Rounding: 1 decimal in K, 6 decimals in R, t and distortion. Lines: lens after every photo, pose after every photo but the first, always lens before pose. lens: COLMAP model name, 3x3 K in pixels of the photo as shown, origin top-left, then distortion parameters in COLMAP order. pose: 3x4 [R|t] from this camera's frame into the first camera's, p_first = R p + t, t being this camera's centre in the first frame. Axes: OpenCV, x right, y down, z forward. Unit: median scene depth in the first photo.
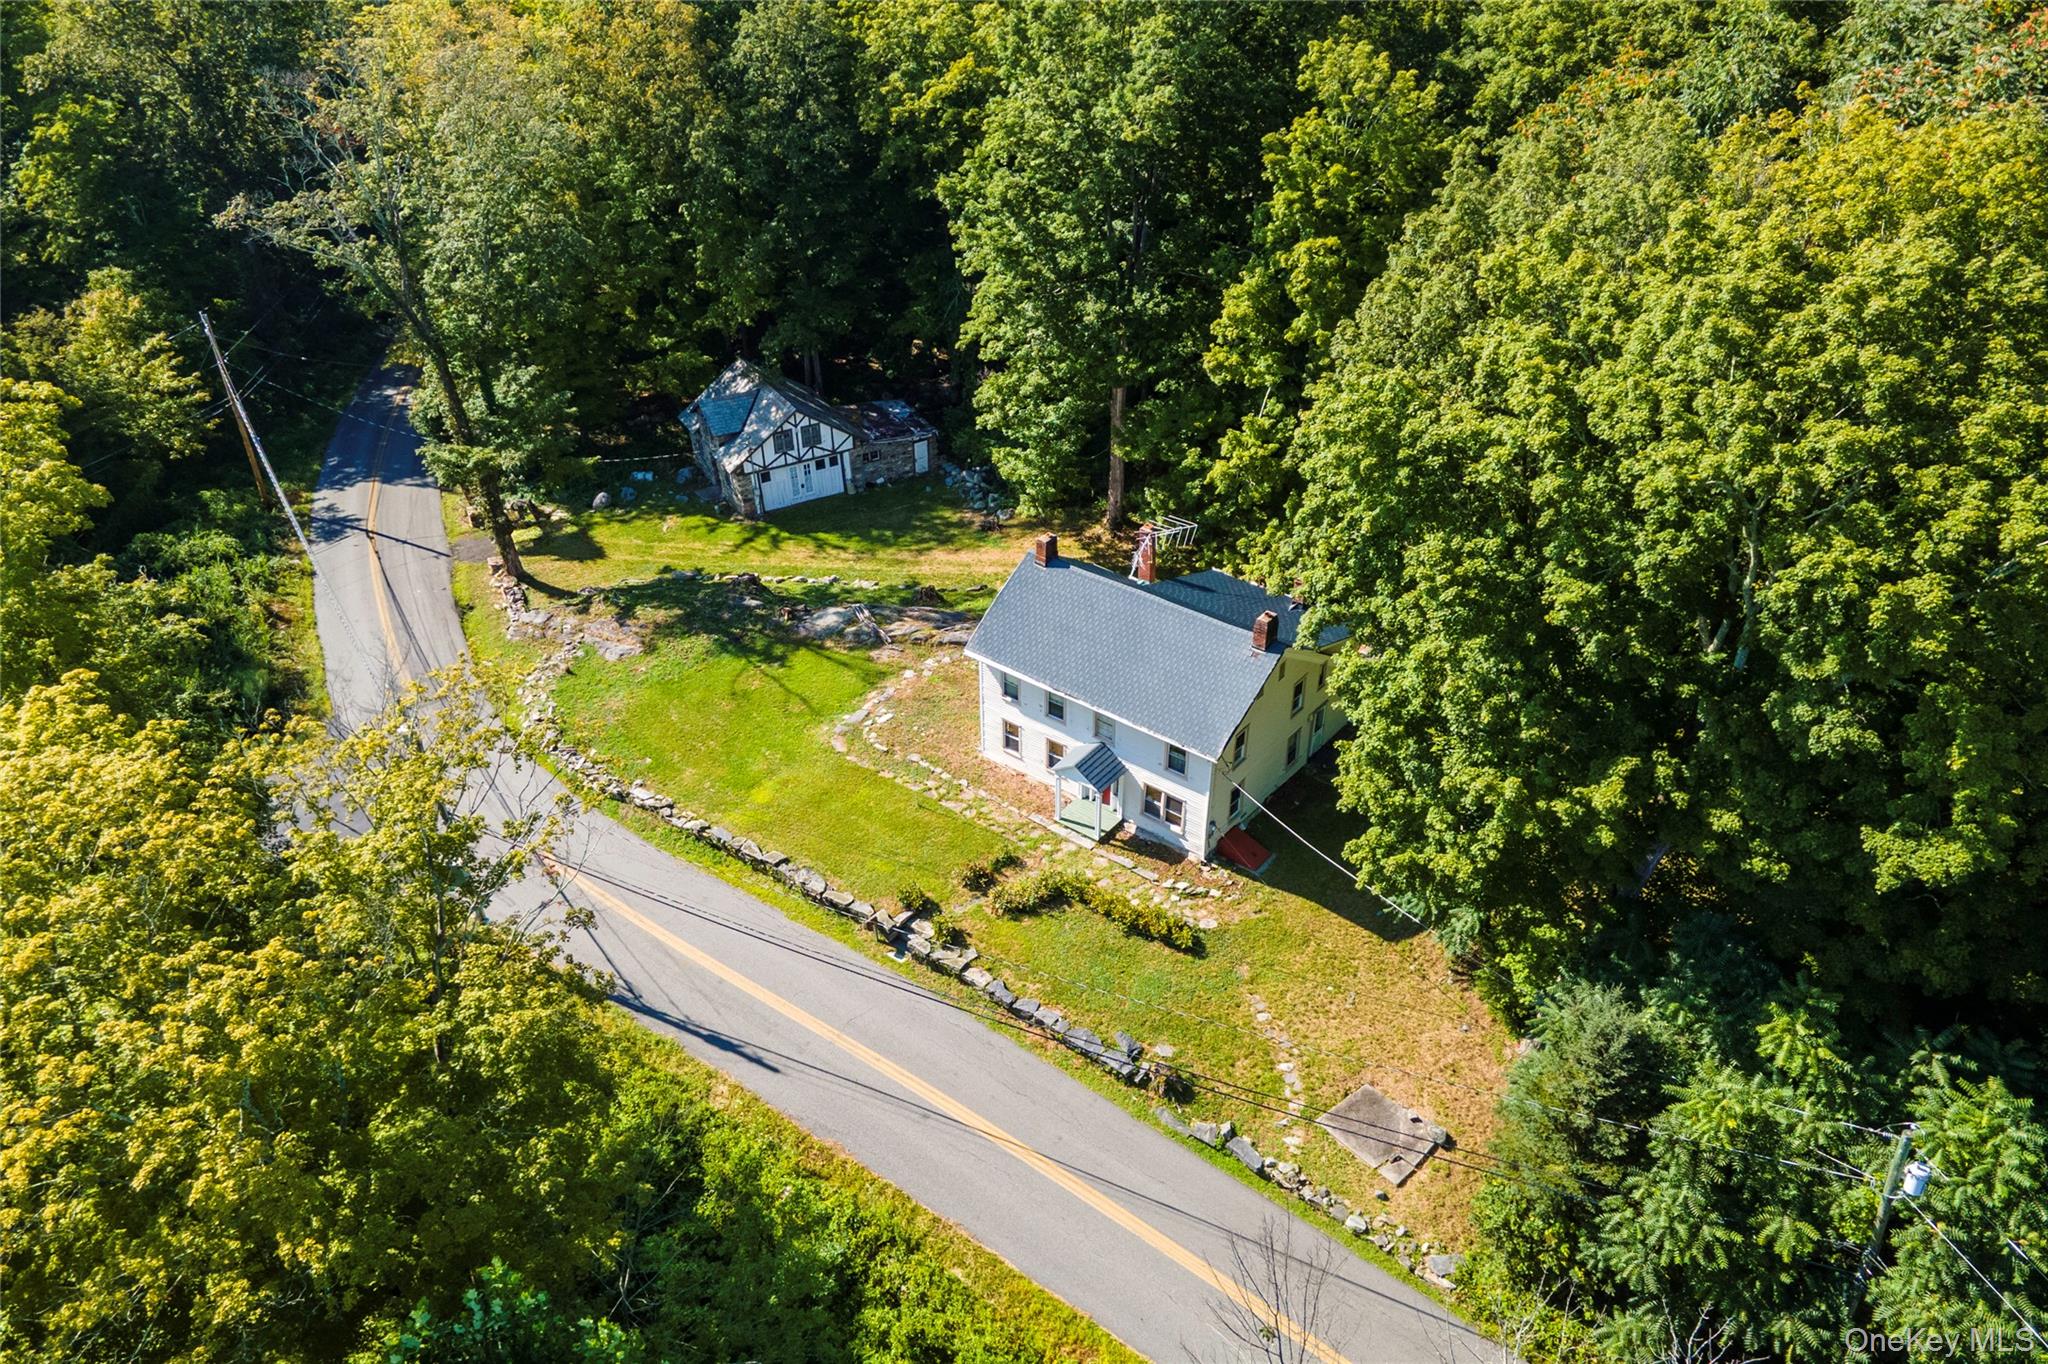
lens RADIAL K [[1536.4, 0, 1024.0], [0, 1536.4, 682.0], [0, 0, 1]] dist [0.103128, 0.001356]
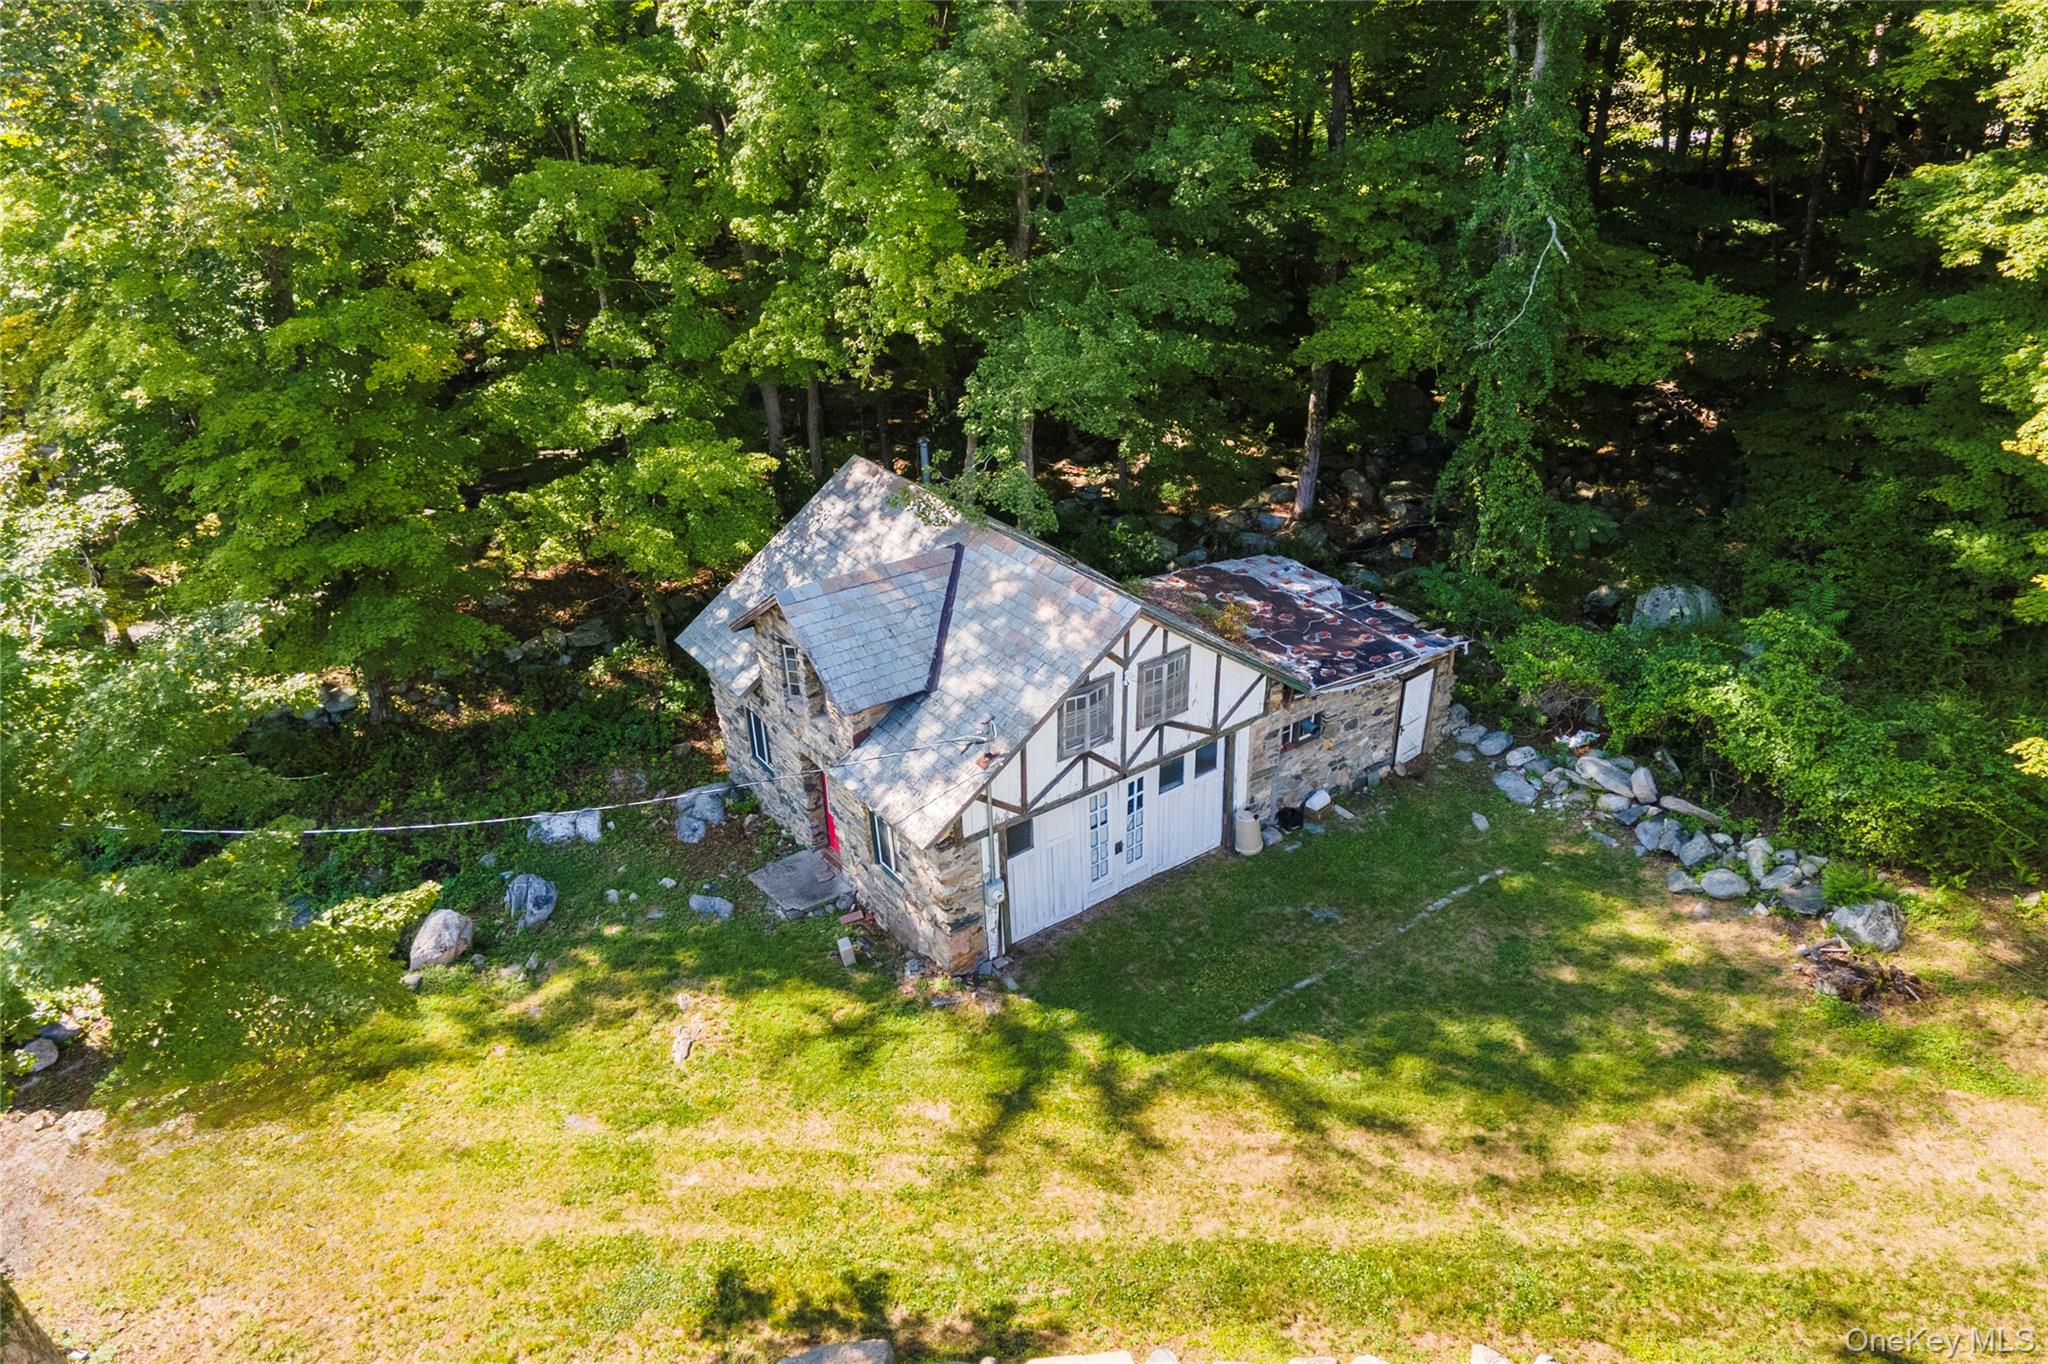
lens RADIAL K [[1536.4, 0, 1024.0], [0, 1536.4, 682.0], [0, 0, 1]] dist [0.103128, 0.001356]
pose [[0.992914, -0.059393, 0.102927, -0.194109], [0.067718, 0.994543, -0.079369, -0.138681], [-0.097651, 0.085777, 0.991517, 0.704995]]
